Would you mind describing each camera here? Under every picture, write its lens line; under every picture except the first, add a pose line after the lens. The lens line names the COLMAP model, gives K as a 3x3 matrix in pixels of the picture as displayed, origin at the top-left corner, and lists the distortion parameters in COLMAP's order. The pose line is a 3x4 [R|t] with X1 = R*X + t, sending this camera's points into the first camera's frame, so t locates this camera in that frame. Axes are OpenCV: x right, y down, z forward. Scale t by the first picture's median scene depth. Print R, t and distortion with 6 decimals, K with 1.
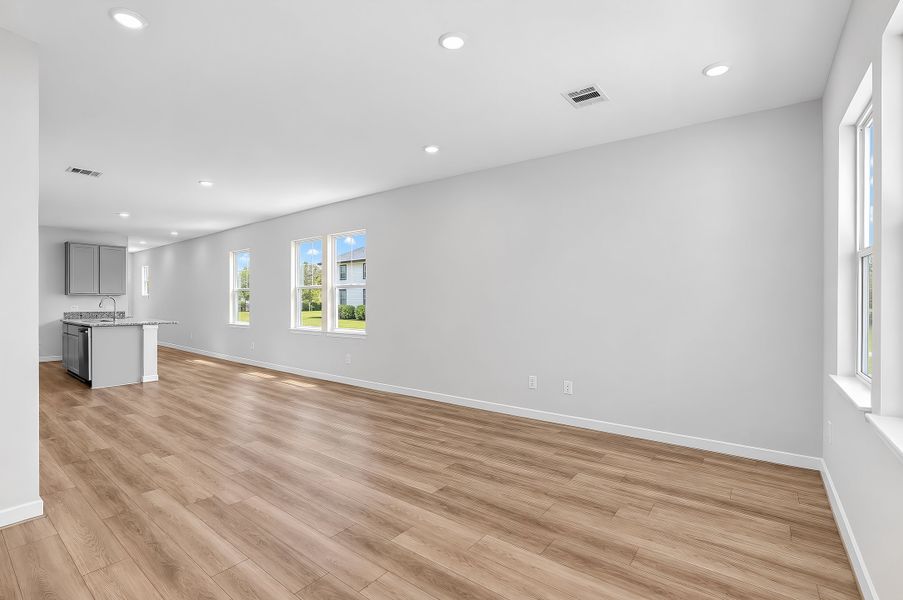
lens RADIAL K [[401.5, 0, 451.5], [0, 401.5, 300.0], [0, 0, 1]] dist [0.000218, 0.000027]
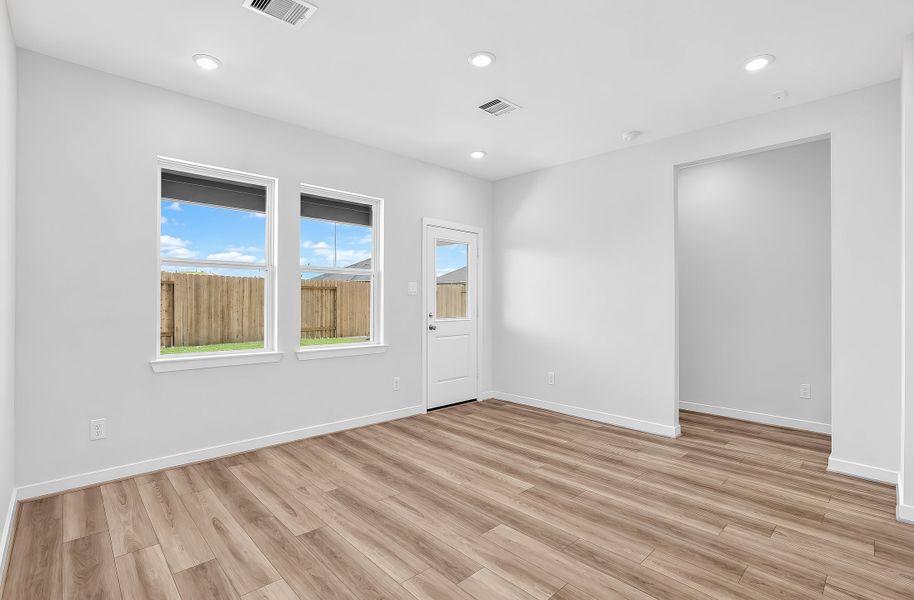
lens RADIAL K [[460.0, 0, 457.0], [0, 460.0, 300.0], [0, 0, 1]] dist [-0.000688, -0.000139]
pose [[-0.985734, -0.008488, 0.168098, -0.131223], [-0.004951, 0.999758, 0.021450, -0.015612], [-0.168240, 0.020312, -0.985537, 2.185345]]
